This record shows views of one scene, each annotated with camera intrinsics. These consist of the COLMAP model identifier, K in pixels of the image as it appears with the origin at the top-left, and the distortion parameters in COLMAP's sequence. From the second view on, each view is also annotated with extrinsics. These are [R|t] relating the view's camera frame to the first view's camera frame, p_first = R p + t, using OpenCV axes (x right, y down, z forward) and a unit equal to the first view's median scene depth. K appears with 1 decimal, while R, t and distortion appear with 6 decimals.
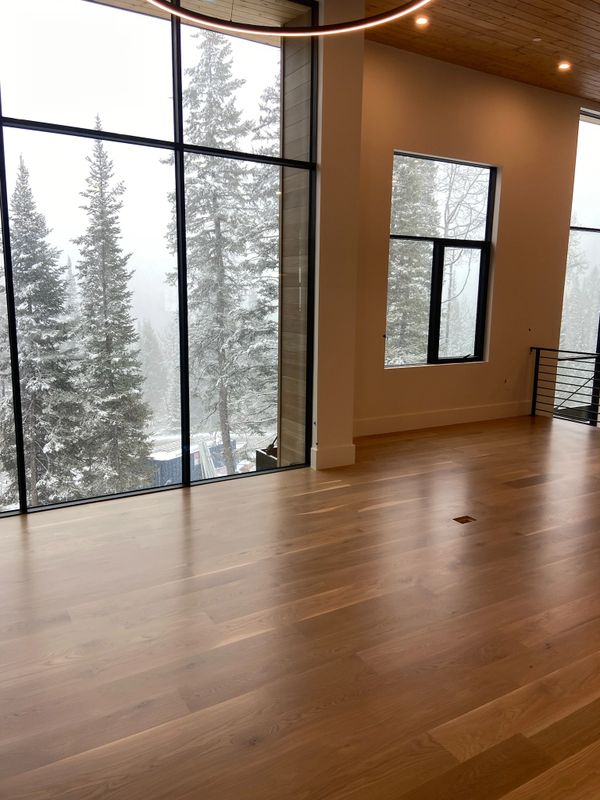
lens RADIAL K [[597.3, 0, 305.1], [0, 597.3, 389.6], [0, 0, 1]] dist [0.129044, -0.153639]
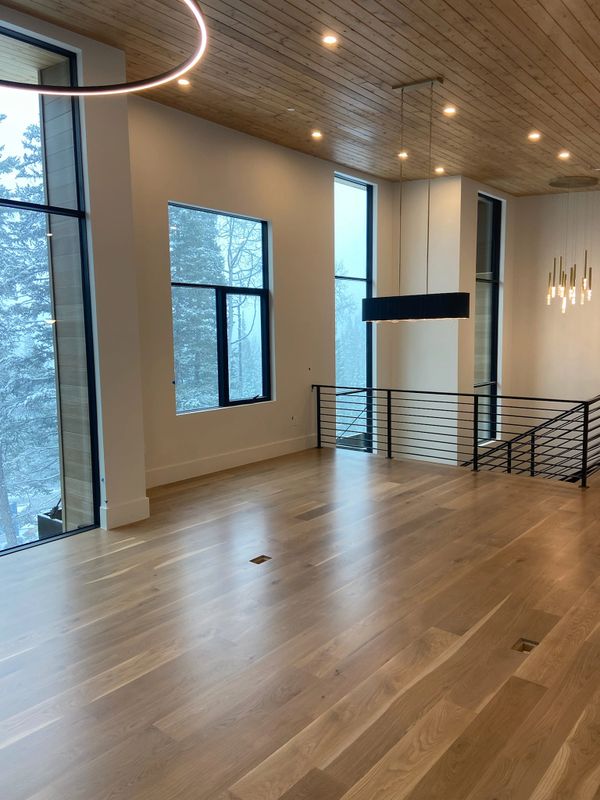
lens RADIAL K [[601.0, 0, 298.0], [0, 601.0, 389.4], [0, 0, 1]] dist [0.125552, -0.150529]
pose [[0.946721, -0.058925, 0.316617, 0.008862], [0.079771, 0.995389, -0.053275, -0.007092], [-0.312018, 0.075693, 0.947056, -0.008639]]
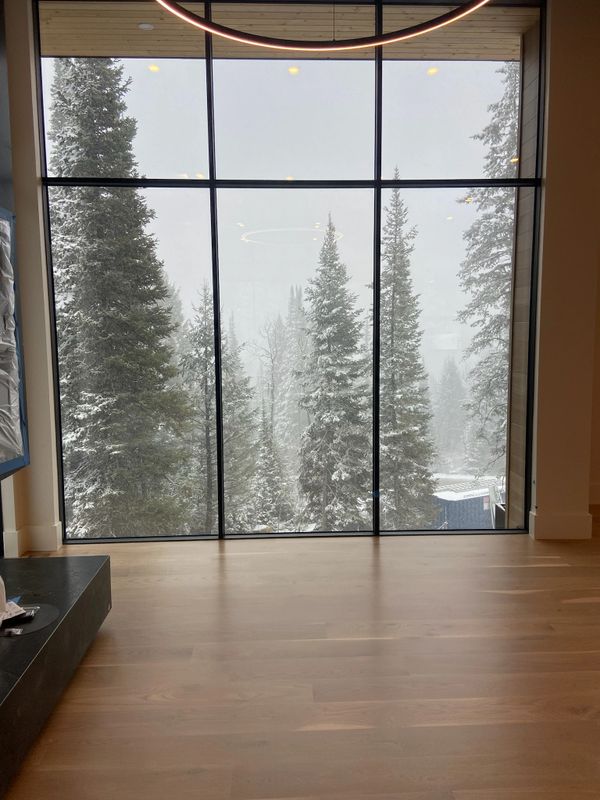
lens RADIAL K [[597.8, 0, 307.3], [0, 597.8, 391.1], [0, 0, 1]] dist [0.129841, -0.156960]
pose [[0.878349, 0.027599, -0.477222, 0.101839], [-0.055717, 0.997438, -0.044864, -0.010723], [0.474762, 0.065996, 0.877637, 0.070929]]
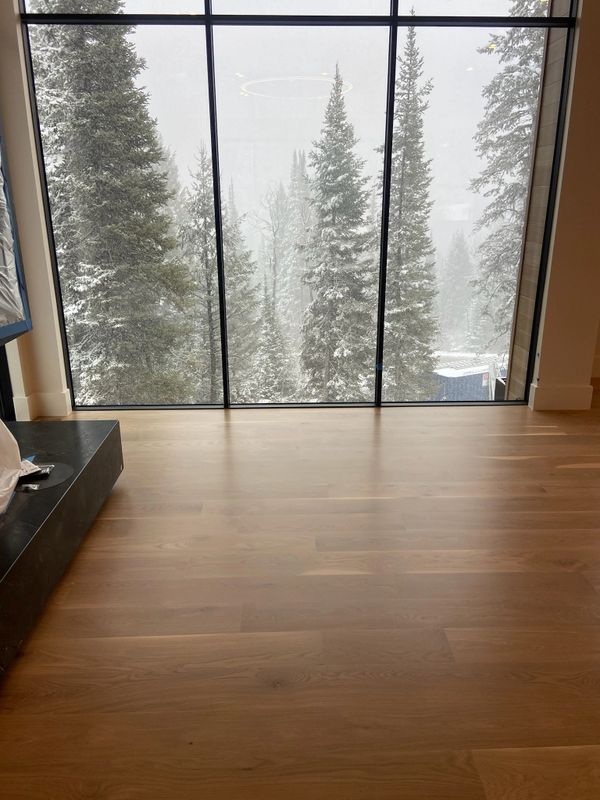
lens RADIAL K [[597.3, 0, 305.1], [0, 597.3, 389.6], [0, 0, 1]] dist [0.129044, -0.153639]
pose [[0.874199, 0.130508, -0.467700, 0.097566], [-0.064082, 0.985787, 0.155298, -0.004646], [0.481320, -0.105790, 0.870138, 0.075558]]
